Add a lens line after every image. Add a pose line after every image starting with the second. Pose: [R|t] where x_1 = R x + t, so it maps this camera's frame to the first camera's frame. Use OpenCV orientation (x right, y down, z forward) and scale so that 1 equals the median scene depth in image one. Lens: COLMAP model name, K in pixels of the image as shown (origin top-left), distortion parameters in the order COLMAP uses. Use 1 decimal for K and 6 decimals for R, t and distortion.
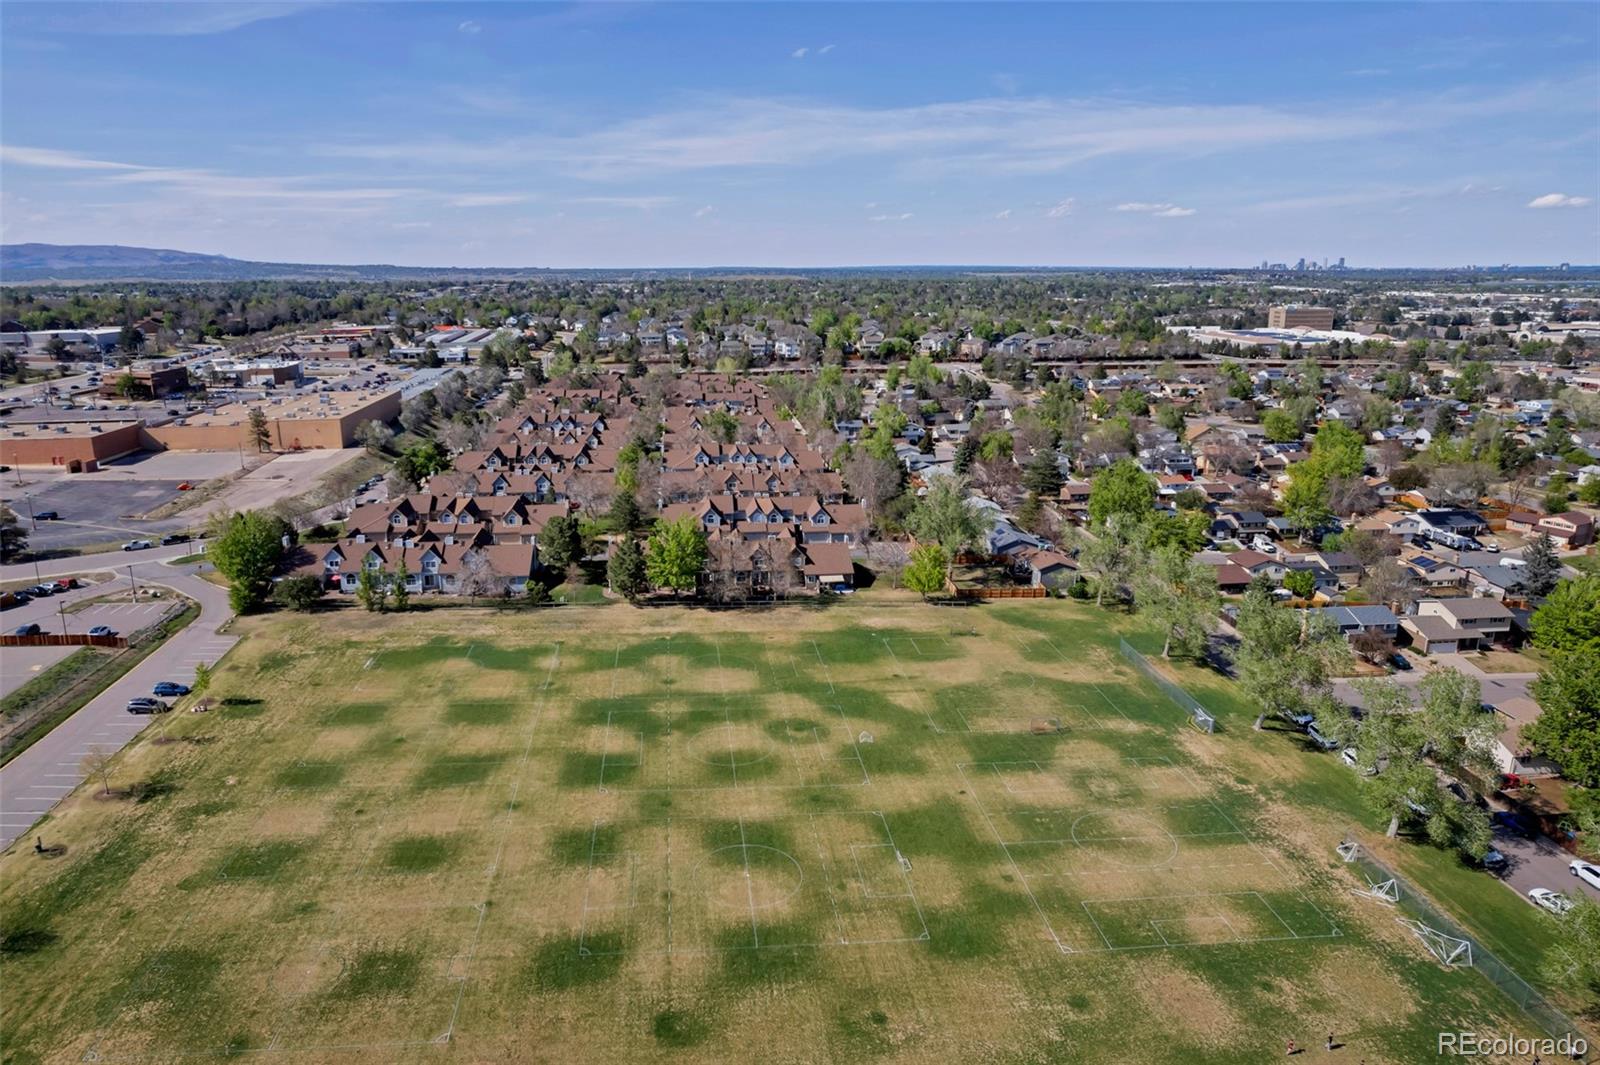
lens RADIAL K [[1006.6, 0, 763.5], [0, 1006.6, 466.7], [0, 0, 1]] dist [-0.031752, 0.024410]
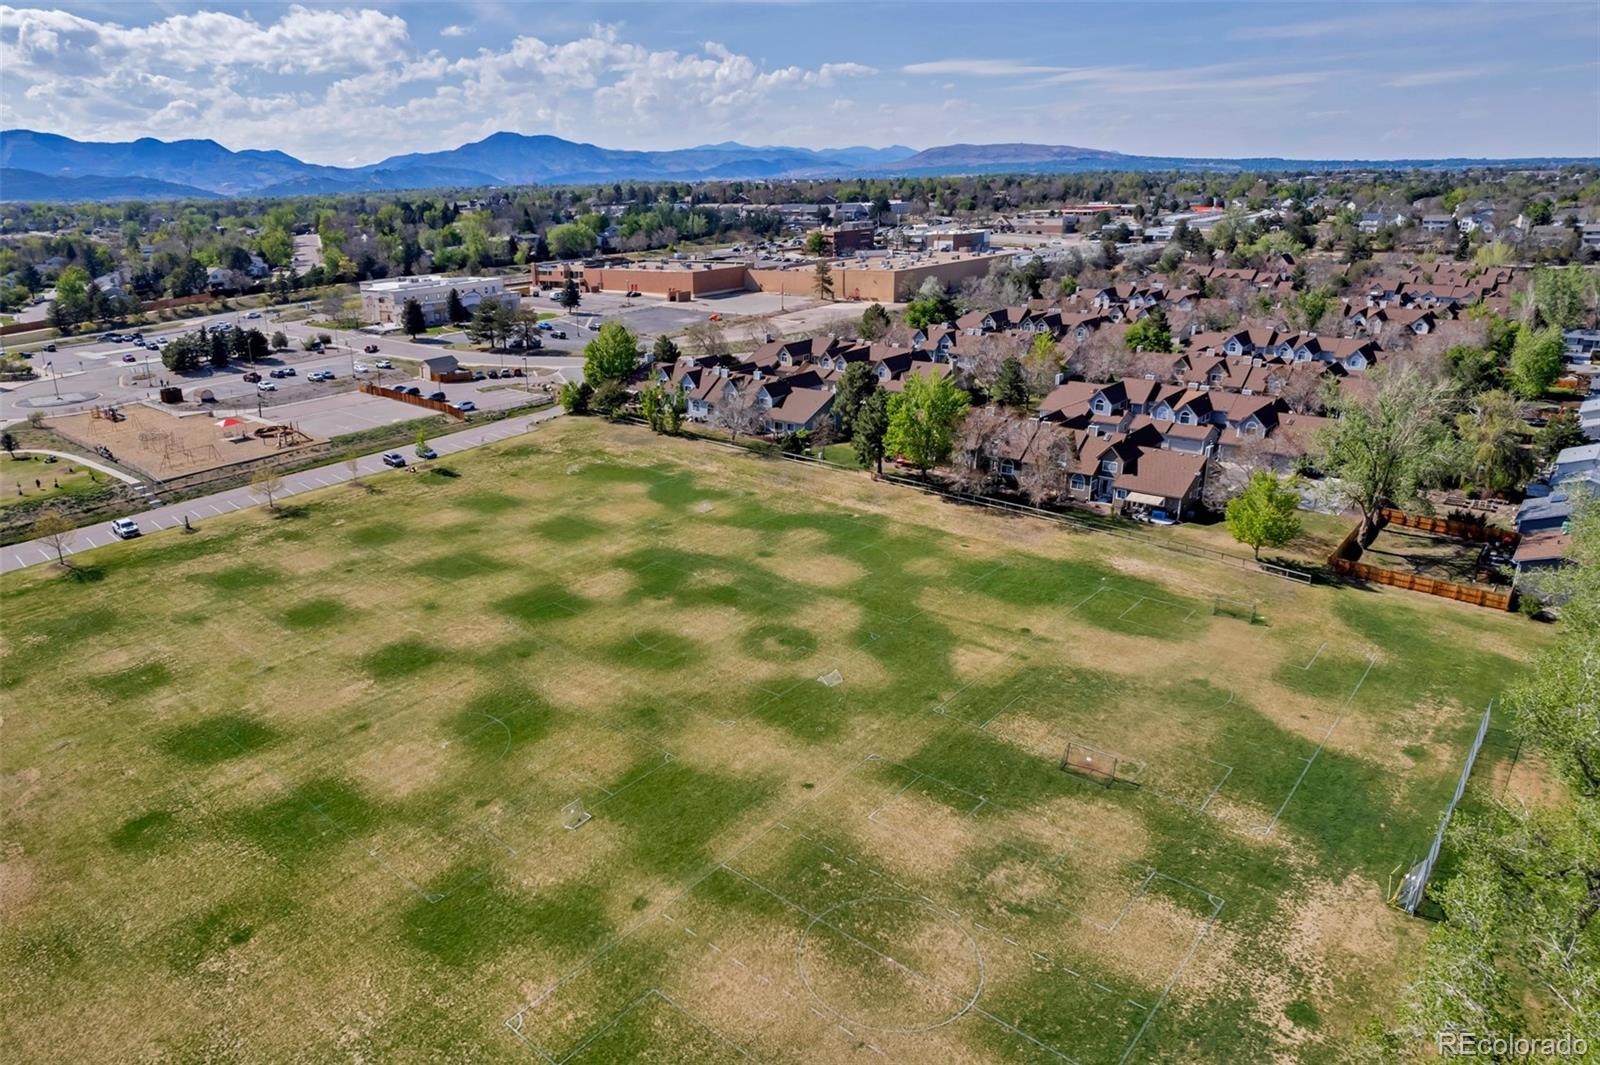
lens RADIAL K [[998.8, 0, 798.2], [0, 998.8, 539.0], [0, 0, 1]] dist [-0.029500, 0.005230]
pose [[0.699164, 0.226724, -0.678061, 0.458568], [-0.111840, 0.971395, 0.209486, 0.025028], [0.706160, -0.070631, 0.704520, 0.419671]]
